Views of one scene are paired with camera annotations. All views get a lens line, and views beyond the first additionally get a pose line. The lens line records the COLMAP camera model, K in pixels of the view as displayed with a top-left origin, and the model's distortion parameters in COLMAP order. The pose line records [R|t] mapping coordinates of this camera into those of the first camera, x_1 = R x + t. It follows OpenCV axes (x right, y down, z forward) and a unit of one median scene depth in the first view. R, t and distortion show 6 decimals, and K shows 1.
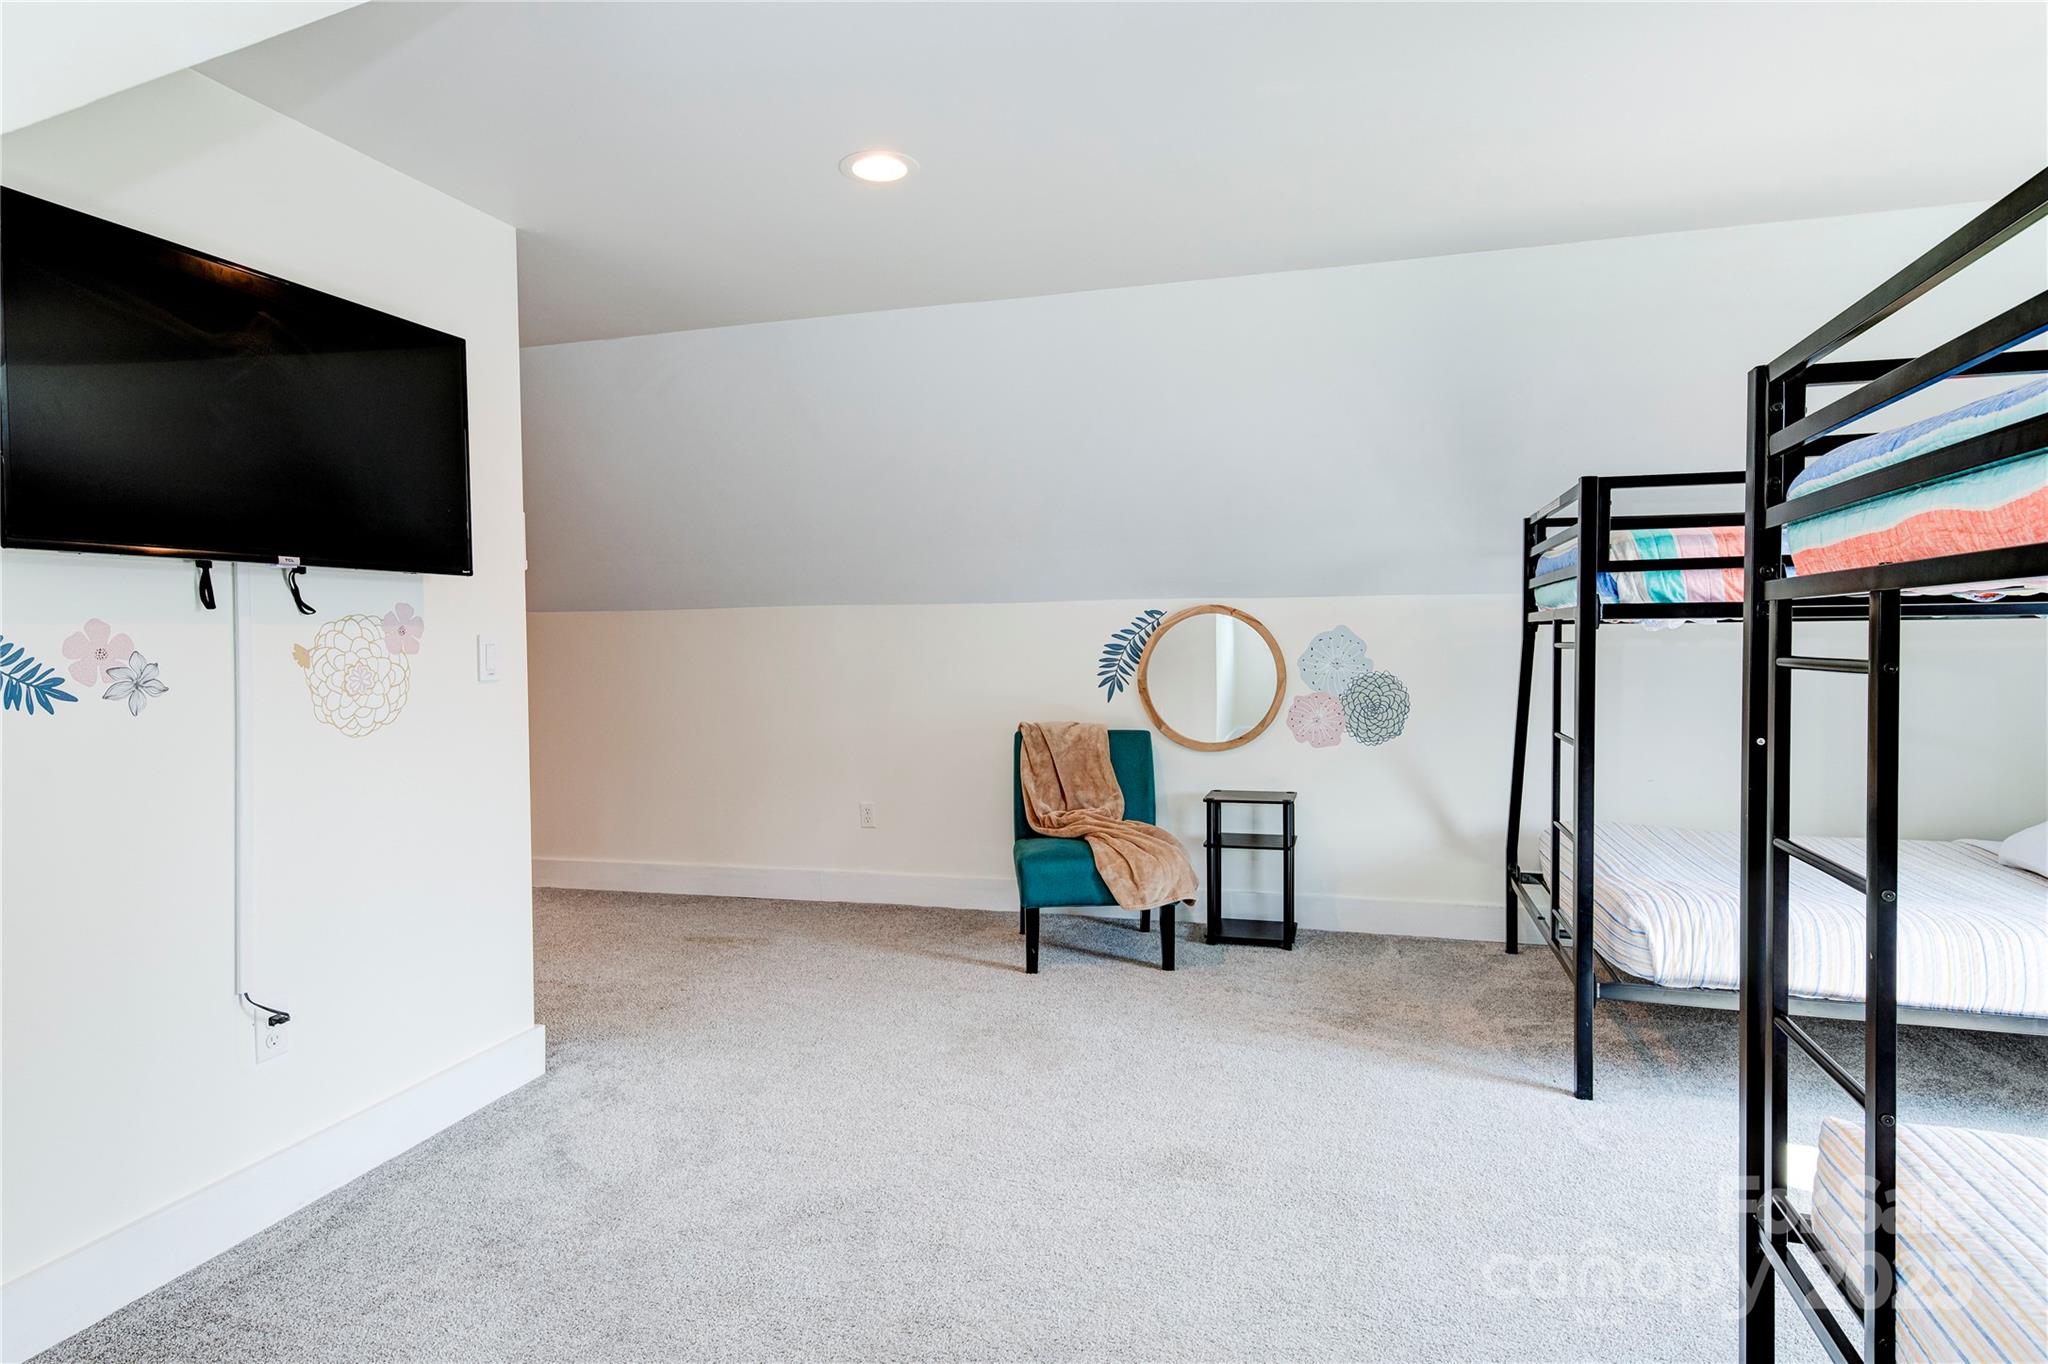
lens RADIAL K [[1105.8, 0, 1020.7], [0, 1105.8, 671.0], [0, 0, 1]] dist [0.005676, 0.000228]
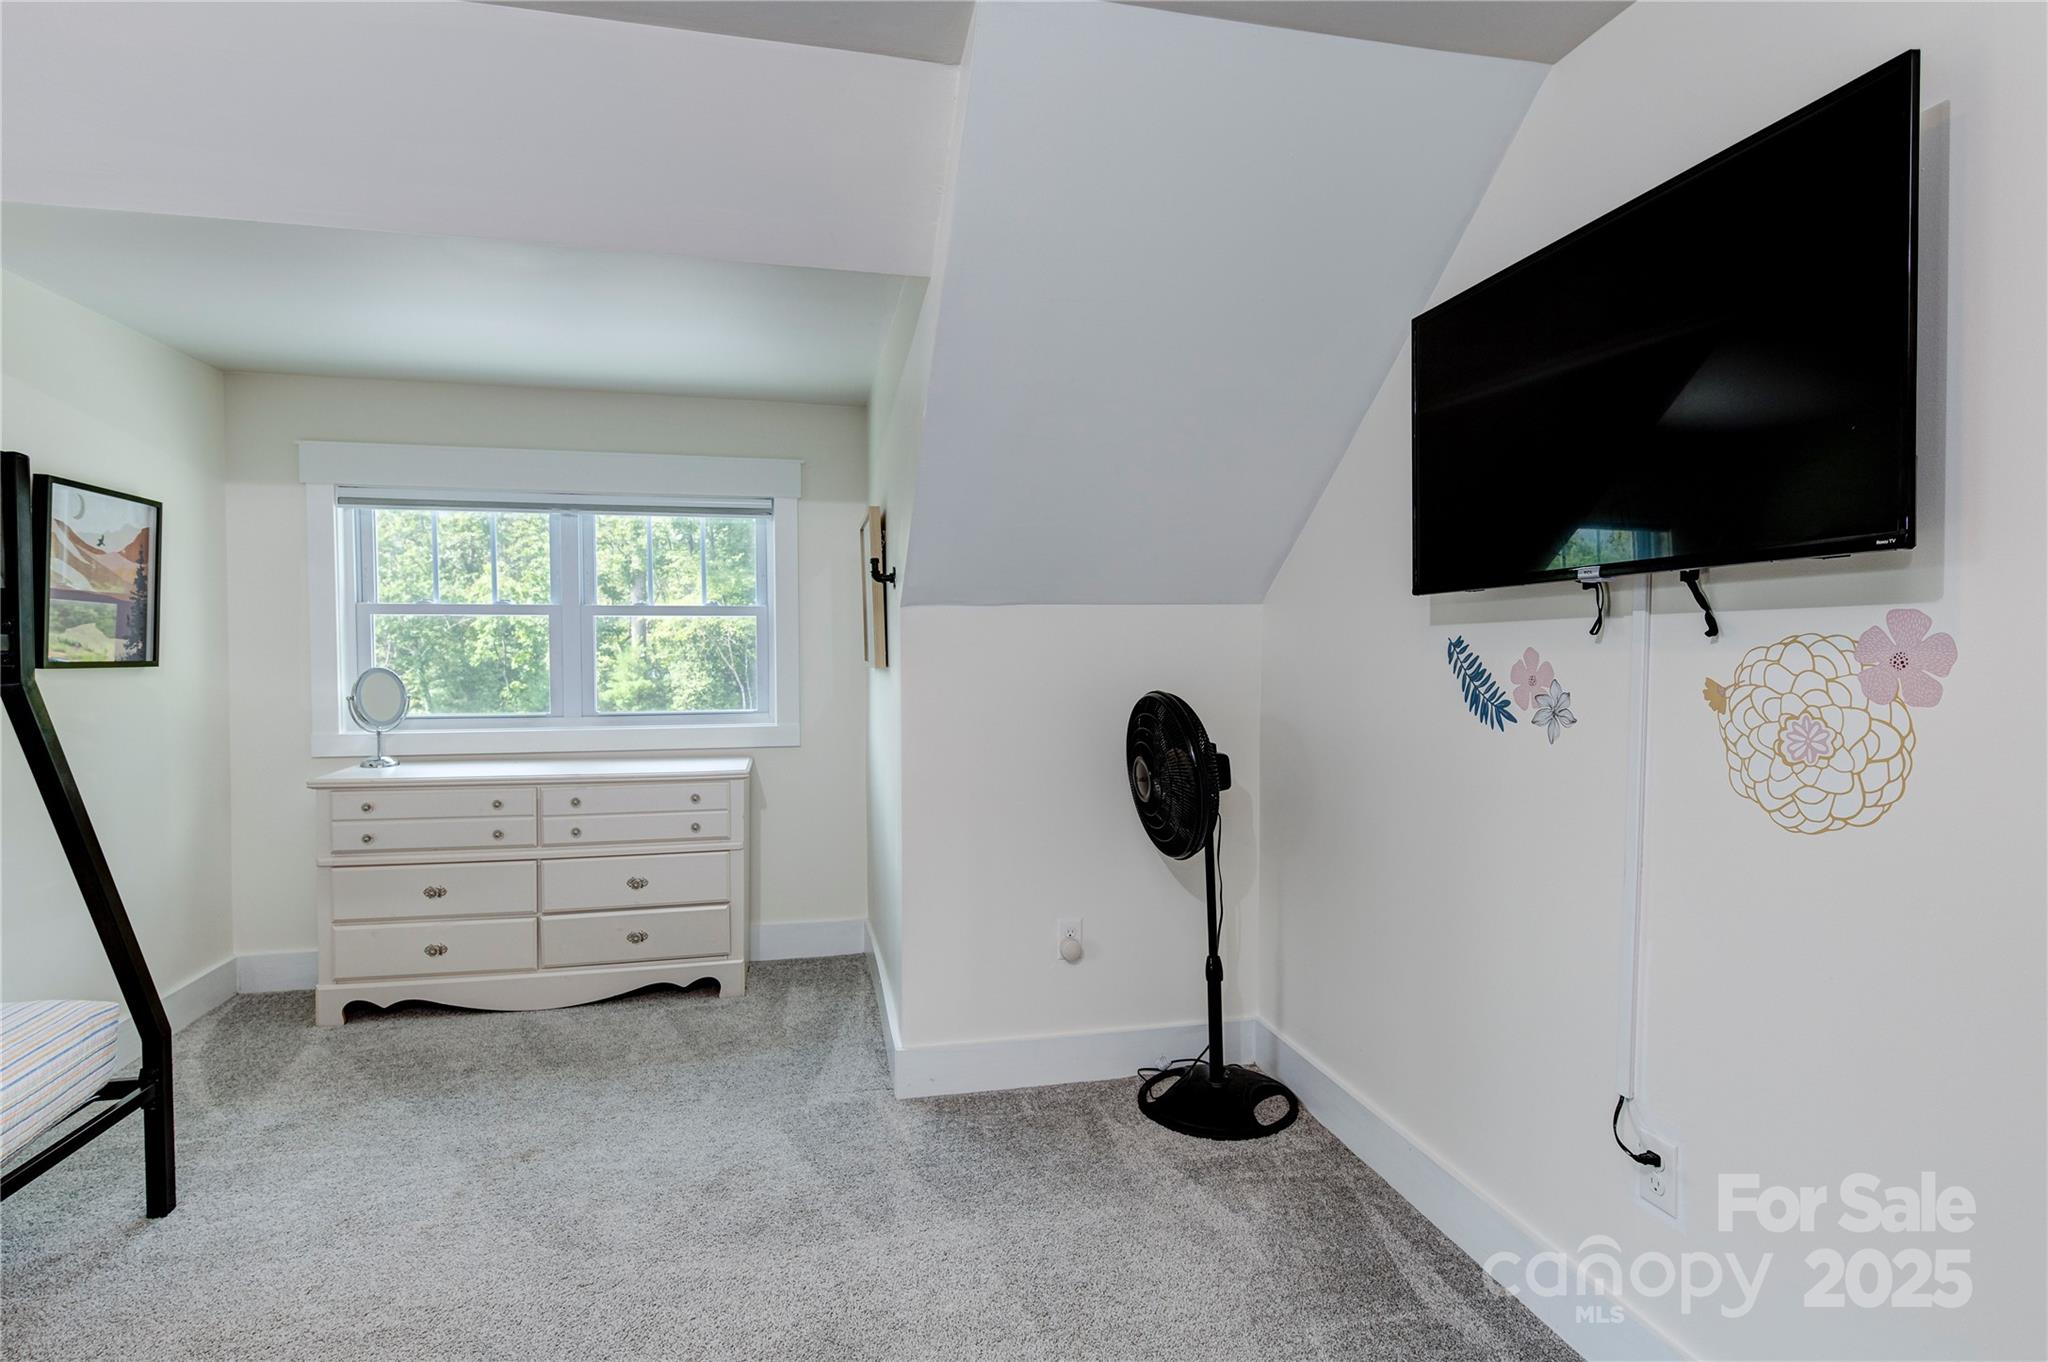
lens RADIAL K [[1055.9, 0, 1027.5], [0, 1055.9, 670.9], [0, 0, 1]] dist [-0.000814, -0.000092]
pose [[-0.885546, 0.015169, -0.464305, 0.036183], [-0.008895, 0.998730, 0.049593, -0.038018], [0.464467, 0.048047, -0.884286, 0.898581]]
